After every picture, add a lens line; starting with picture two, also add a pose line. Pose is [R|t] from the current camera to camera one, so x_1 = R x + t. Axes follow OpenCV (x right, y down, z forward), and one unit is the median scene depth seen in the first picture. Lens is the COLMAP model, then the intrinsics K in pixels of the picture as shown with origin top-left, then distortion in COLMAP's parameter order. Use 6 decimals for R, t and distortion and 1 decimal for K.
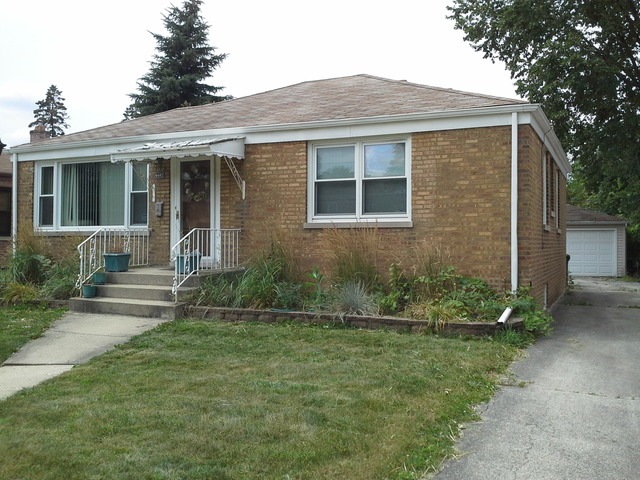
lens RADIAL K [[615.9, 0, 338.5], [0, 615.9, 225.8], [0, 0, 1]] dist [0.075150, -0.204112]
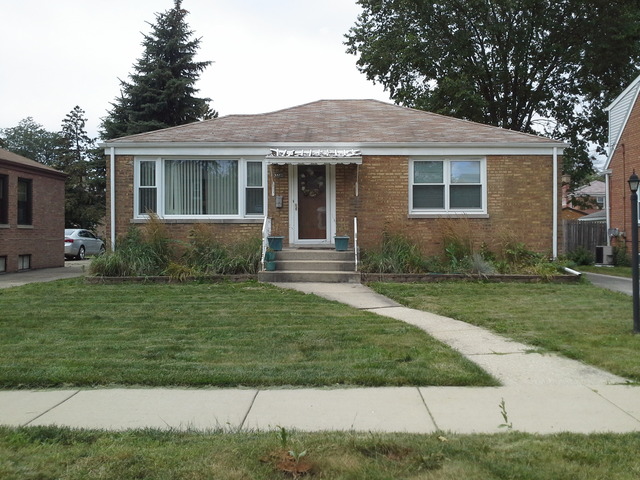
lens RADIAL K [[615.9, 0, 338.5], [0, 615.9, 225.8], [0, 0, 1]] dist [0.075150, -0.204112]
pose [[0.909915, 0.003598, 0.414780, -0.754636], [-0.008981, 0.999899, 0.011028, 0.007263], [-0.414698, -0.013760, 0.909855, -0.199445]]
